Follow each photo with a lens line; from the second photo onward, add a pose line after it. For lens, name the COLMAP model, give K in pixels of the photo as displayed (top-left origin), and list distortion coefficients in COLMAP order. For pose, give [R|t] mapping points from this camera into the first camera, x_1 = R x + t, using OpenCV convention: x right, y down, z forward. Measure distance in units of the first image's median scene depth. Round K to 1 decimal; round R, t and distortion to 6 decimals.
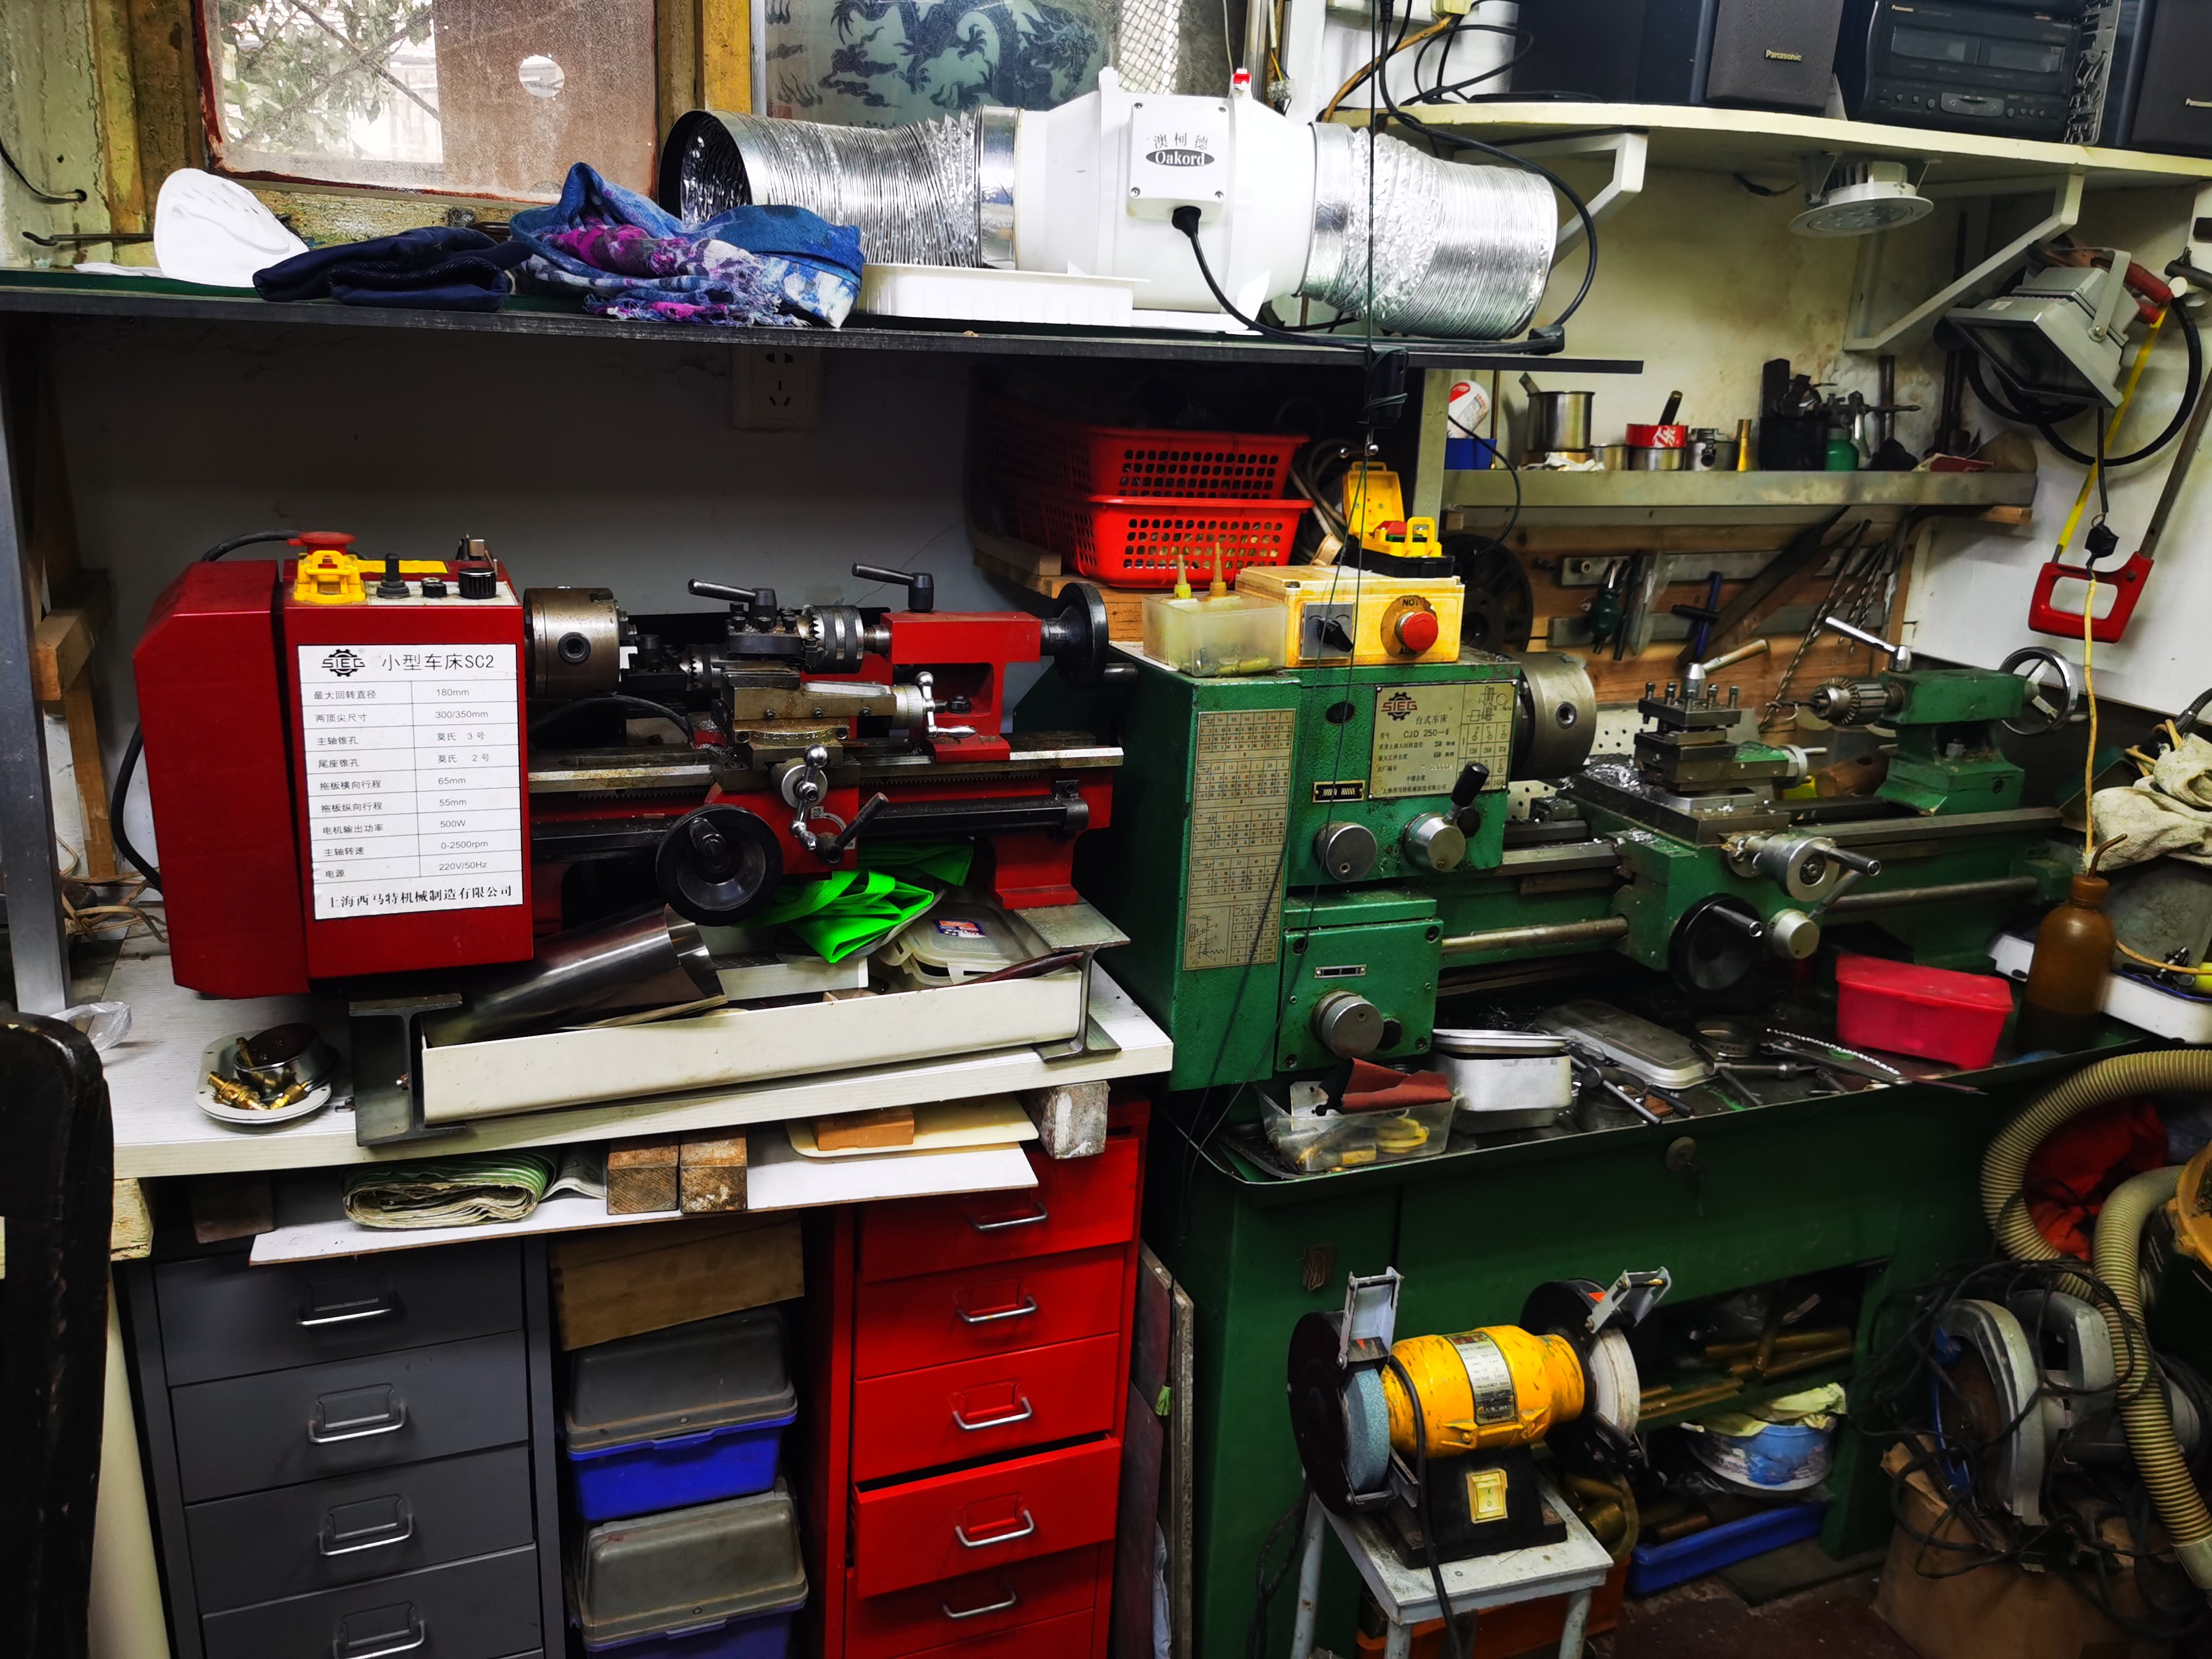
lens RADIAL K [[1712.9, 0, 1113.5], [0, 1712.9, 814.9], [0, 0, 1]] dist [0.049843, -0.079141]
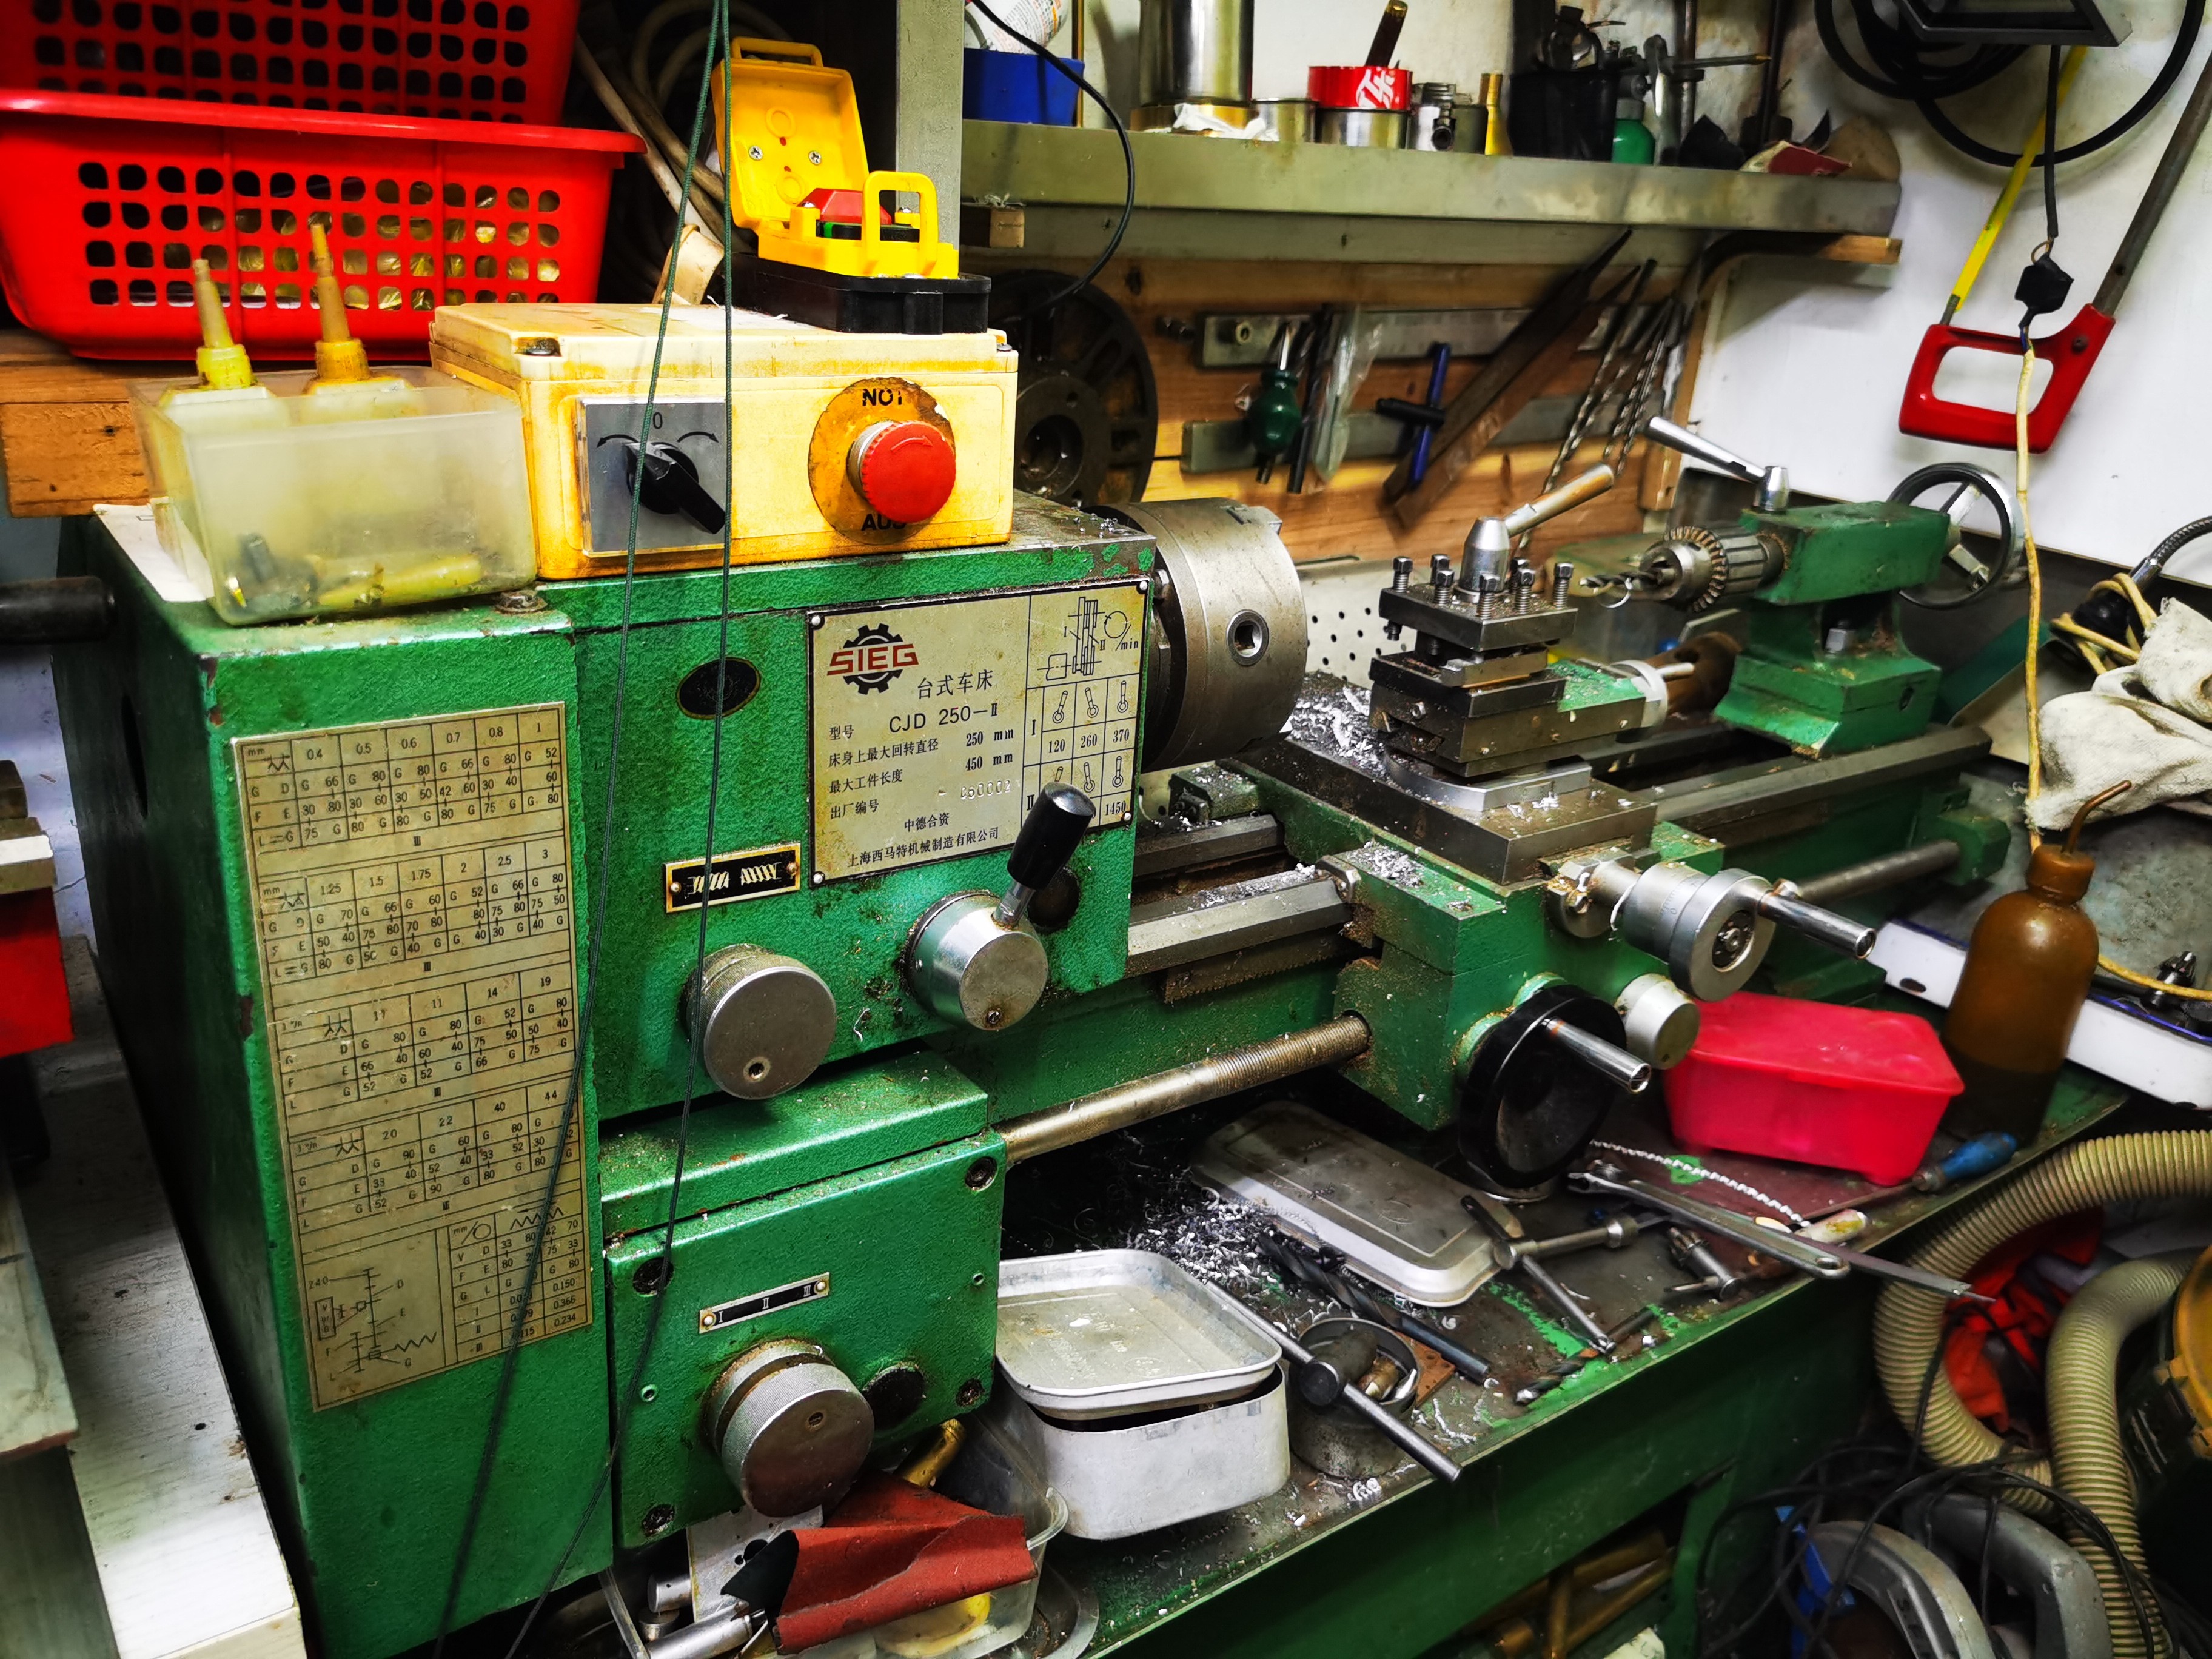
lens RADIAL K [[1712.9, 0, 1110.5], [0, 1712.9, 840.9], [0, 0, 1]] dist [0.049843, -0.079141]
pose [[0.974333, -0.064501, 0.215671, 0.122808], [0.036308, 0.990555, 0.132220, -0.067881], [-0.222162, -0.120996, 0.967473, 0.552604]]
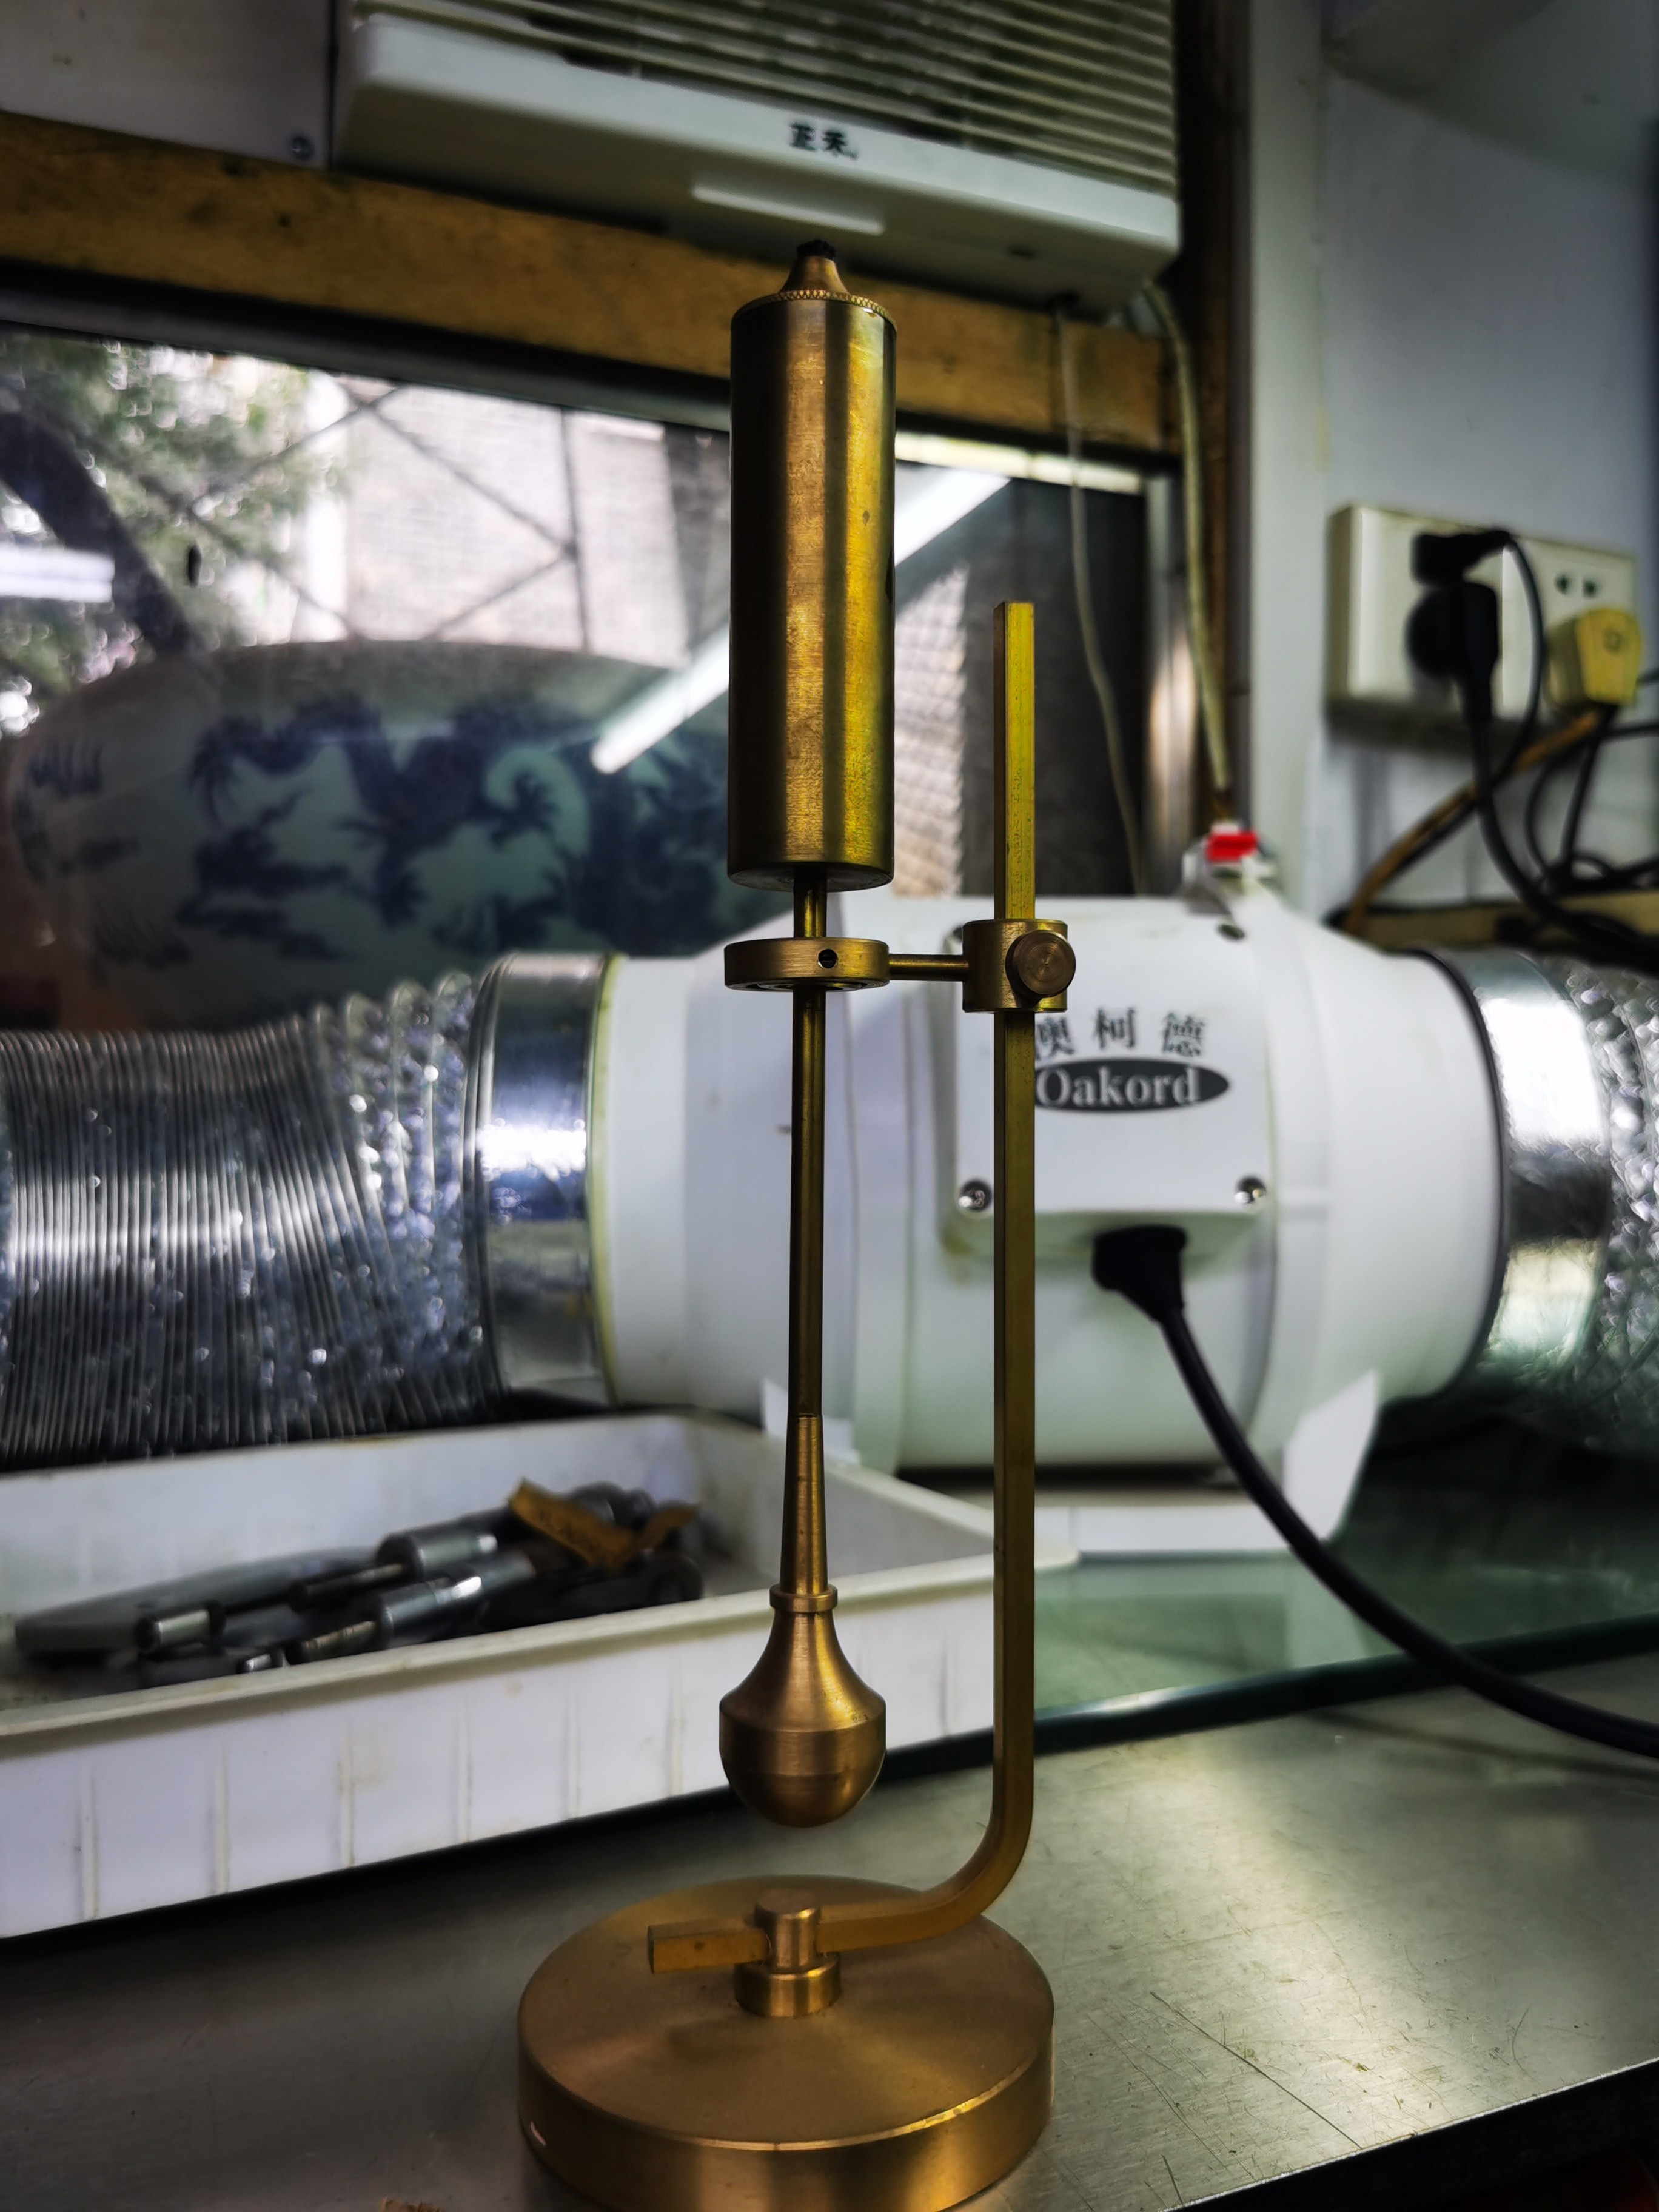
lens RADIAL K [[1712.9, 0, 847.3], [0, 1712.9, 1098.7], [0, 0, 1]] dist [0.049843, -0.079141]
pose [[0.998463, -0.053554, 0.014271, -0.012215], [0.055407, 0.958321, -0.280269, -0.276599], [0.001334, 0.280629, 0.959815, 0.661362]]
